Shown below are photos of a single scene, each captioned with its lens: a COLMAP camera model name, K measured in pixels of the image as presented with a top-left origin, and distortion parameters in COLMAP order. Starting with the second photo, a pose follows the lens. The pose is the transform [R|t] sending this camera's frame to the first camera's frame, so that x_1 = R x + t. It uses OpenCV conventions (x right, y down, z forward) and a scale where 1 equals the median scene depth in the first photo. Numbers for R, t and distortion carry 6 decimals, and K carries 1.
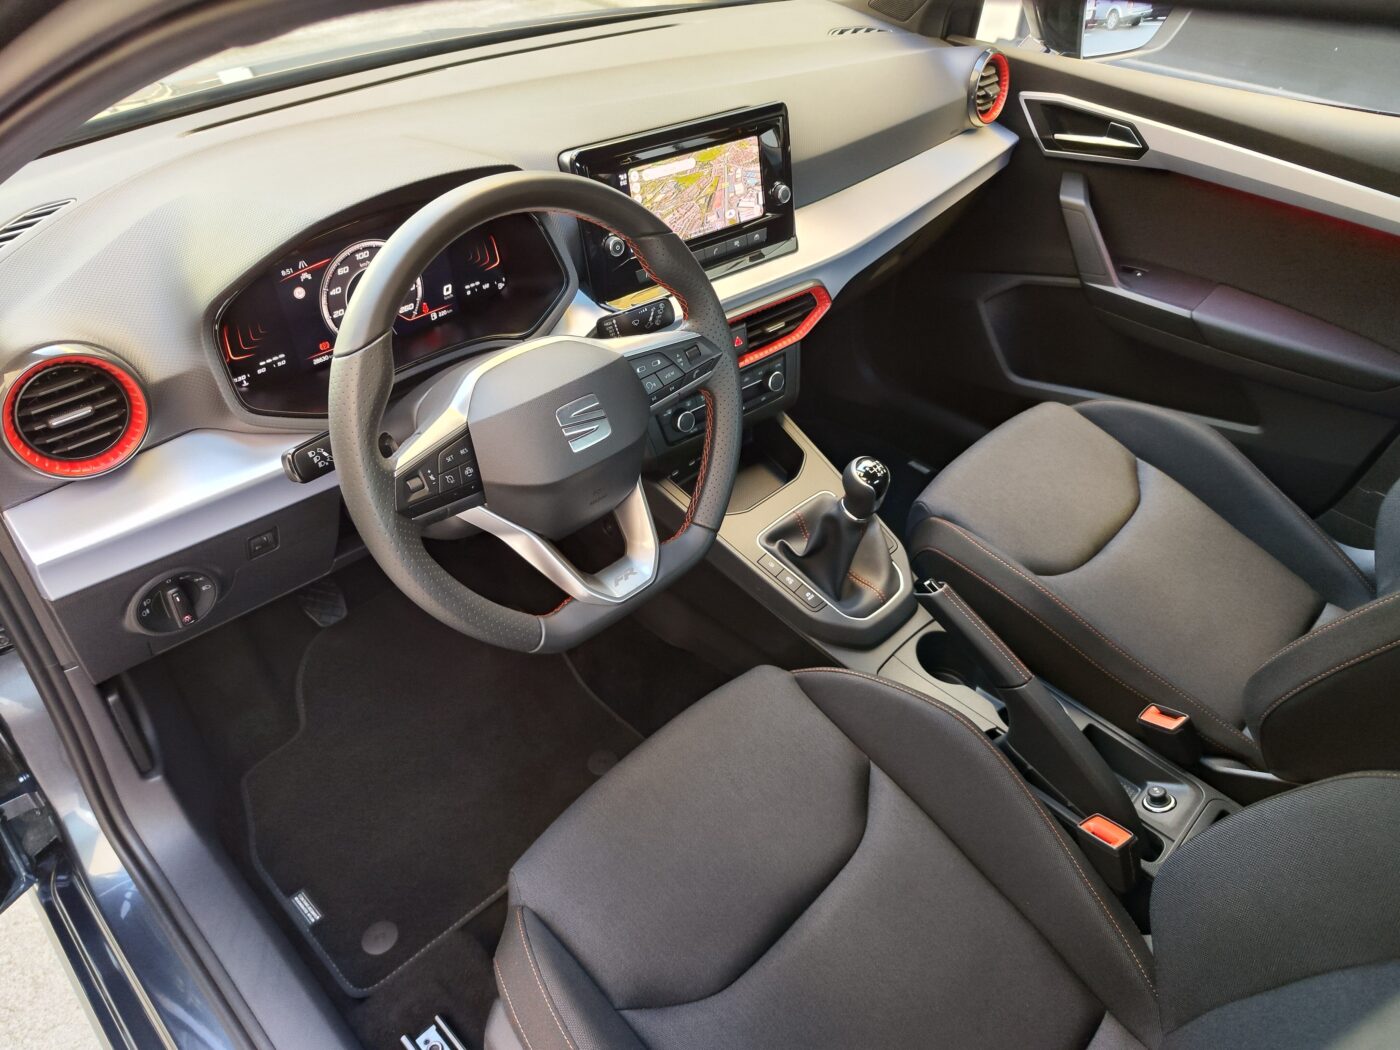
lens RADIAL K [[978.5, 0, 695.1], [0, 978.5, 531.6], [0, 0, 1]] dist [-0.002880, -0.000916]
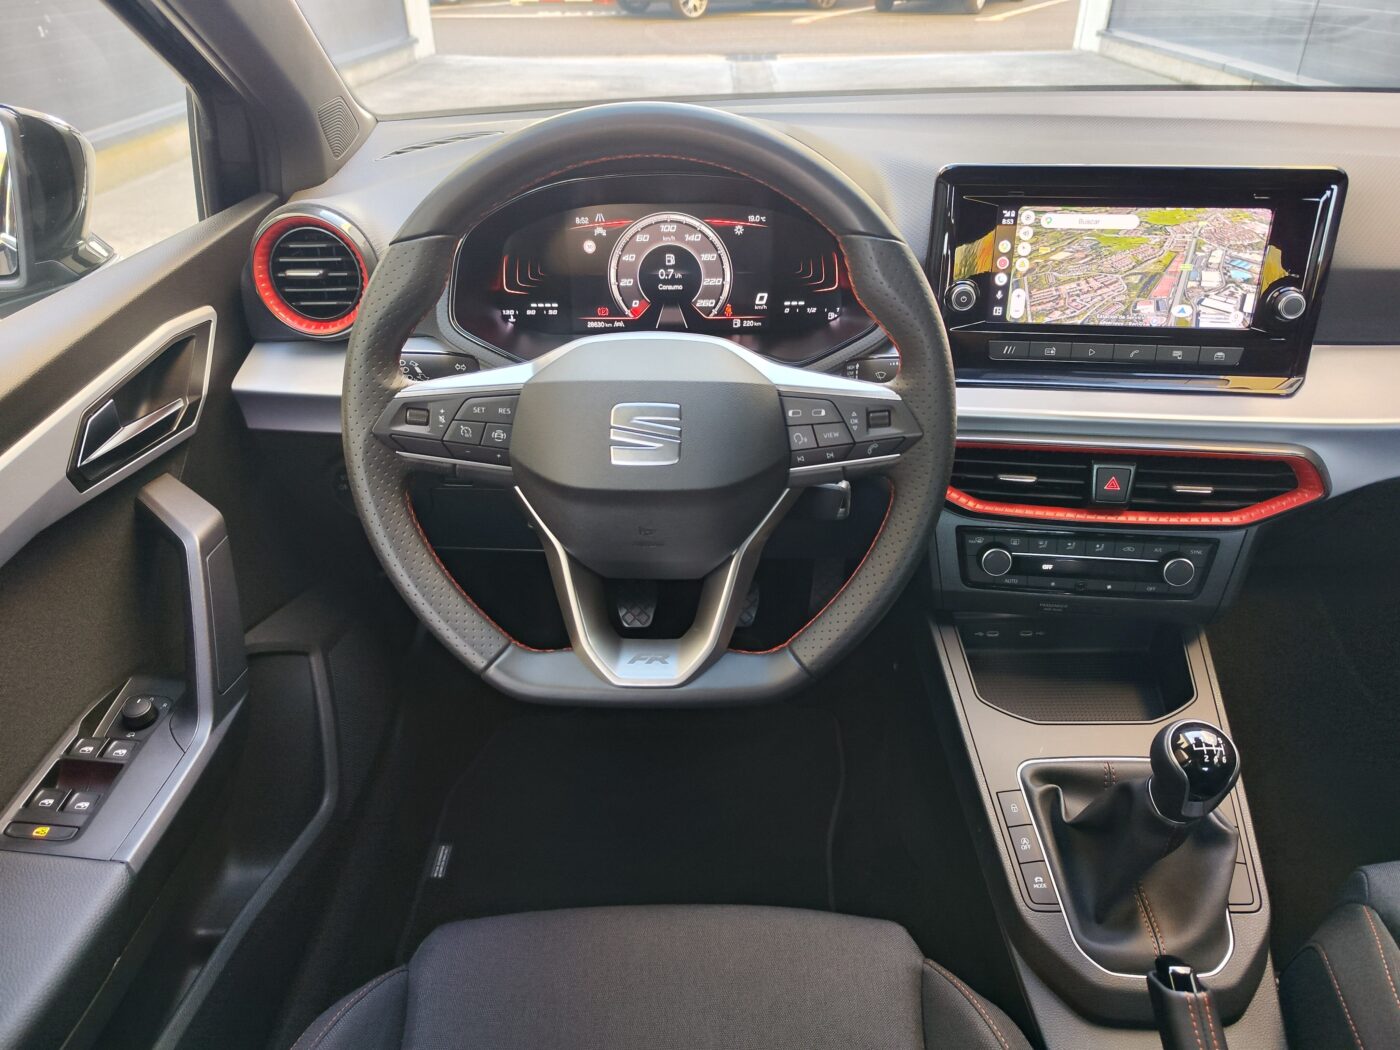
lens RADIAL K [[949.6, 0, 705.2], [0, 949.6, 526.1], [0, 0, 1]] dist [0.017692, -0.002723]
pose [[0.689906, 0.361964, -0.626907, 0.300115], [-0.444946, 0.895145, 0.027179, -0.066637], [0.571010, 0.260189, 0.778620, 0.360866]]
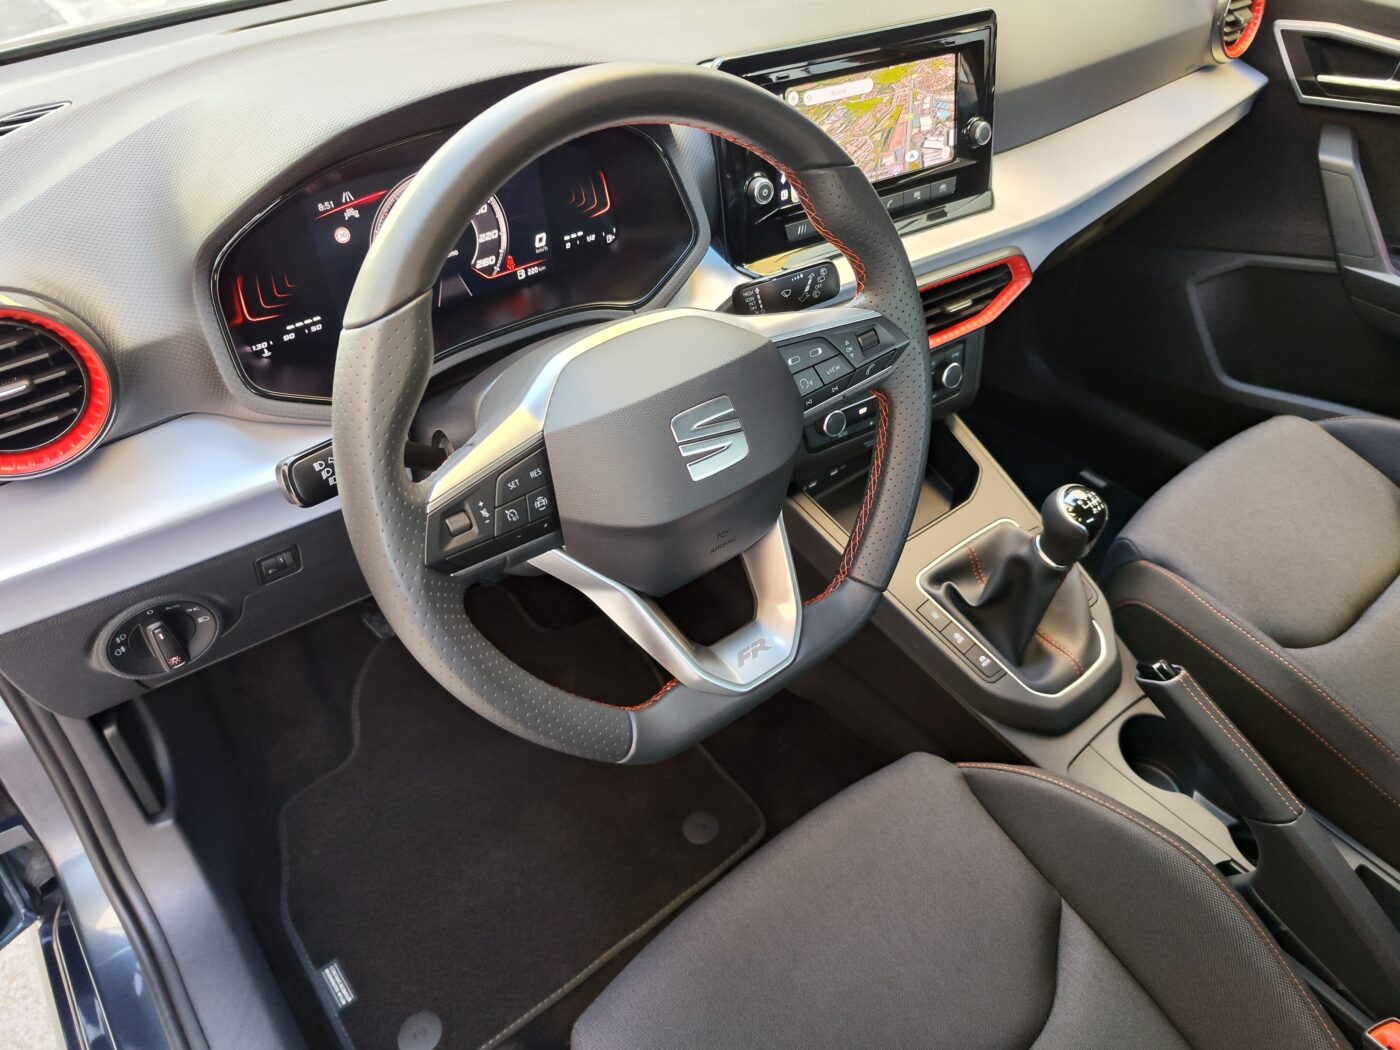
lens RADIAL K [[966.5, 0, 710.7], [0, 966.5, 522.7], [0, 0, 1]] dist [-0.010164, 0.004002]
pose [[0.994088, 0.062877, -0.088522, -0.038480], [-0.060727, 0.997795, 0.026772, -0.052879], [0.090010, -0.021238, 0.995714, 0.245654]]
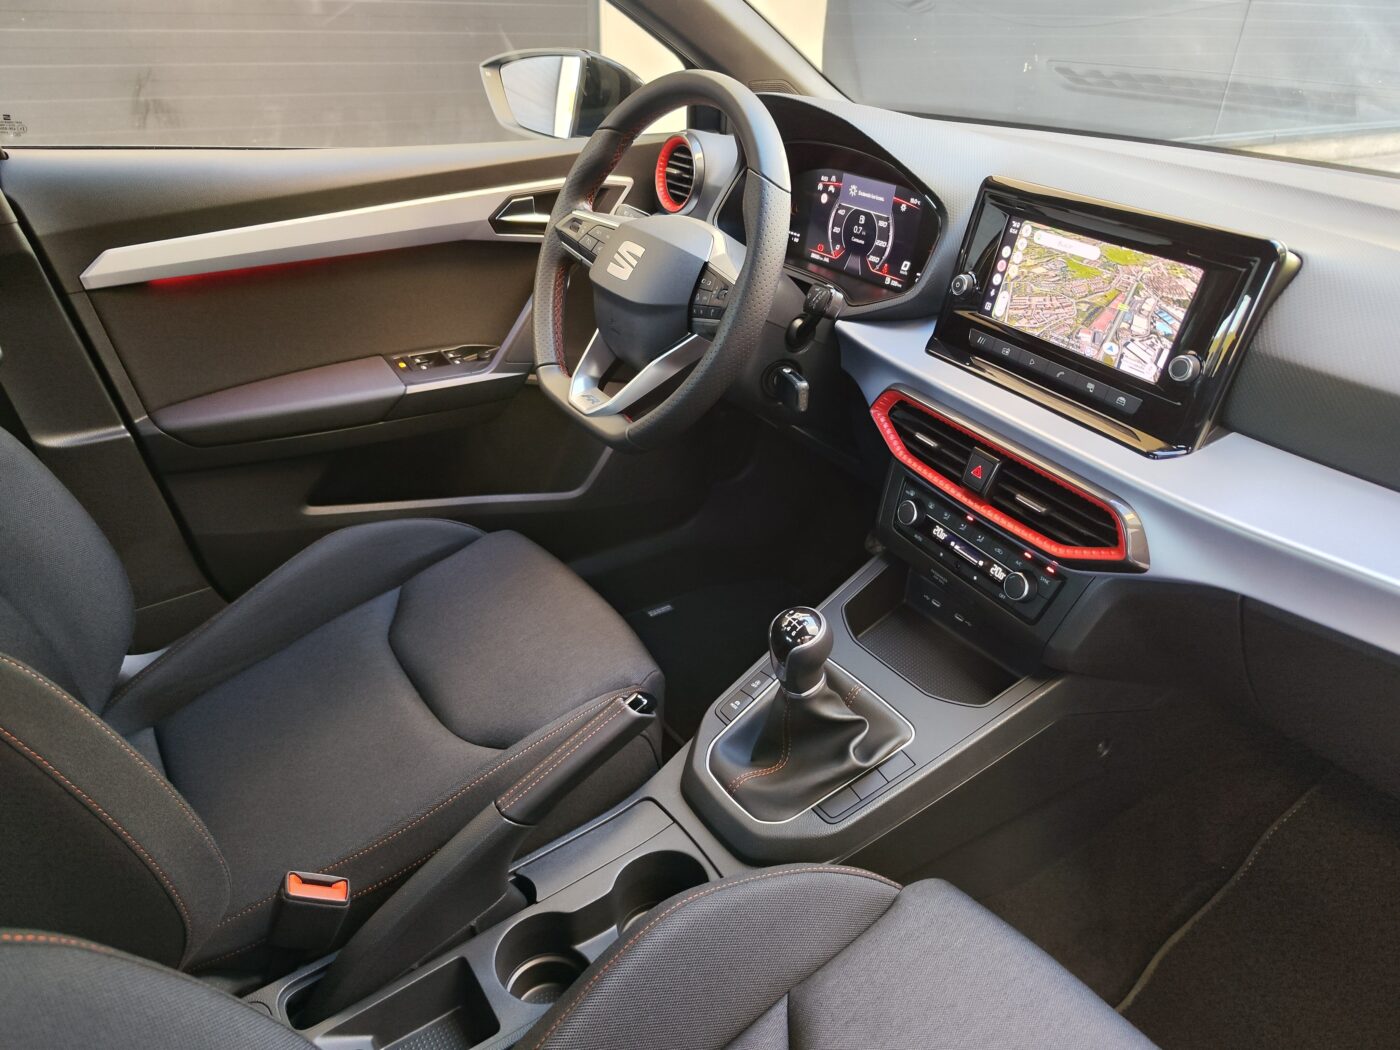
lens RADIAL K [[949.6, 0, 705.2], [0, 949.6, 526.1], [0, 0, 1]] dist [0.017692, -0.002723]
pose [[-0.187728, 0.466322, -0.864466, 0.805826], [-0.658336, 0.593424, 0.463078, -0.405229], [0.728939, 0.656042, 0.195594, 0.796548]]
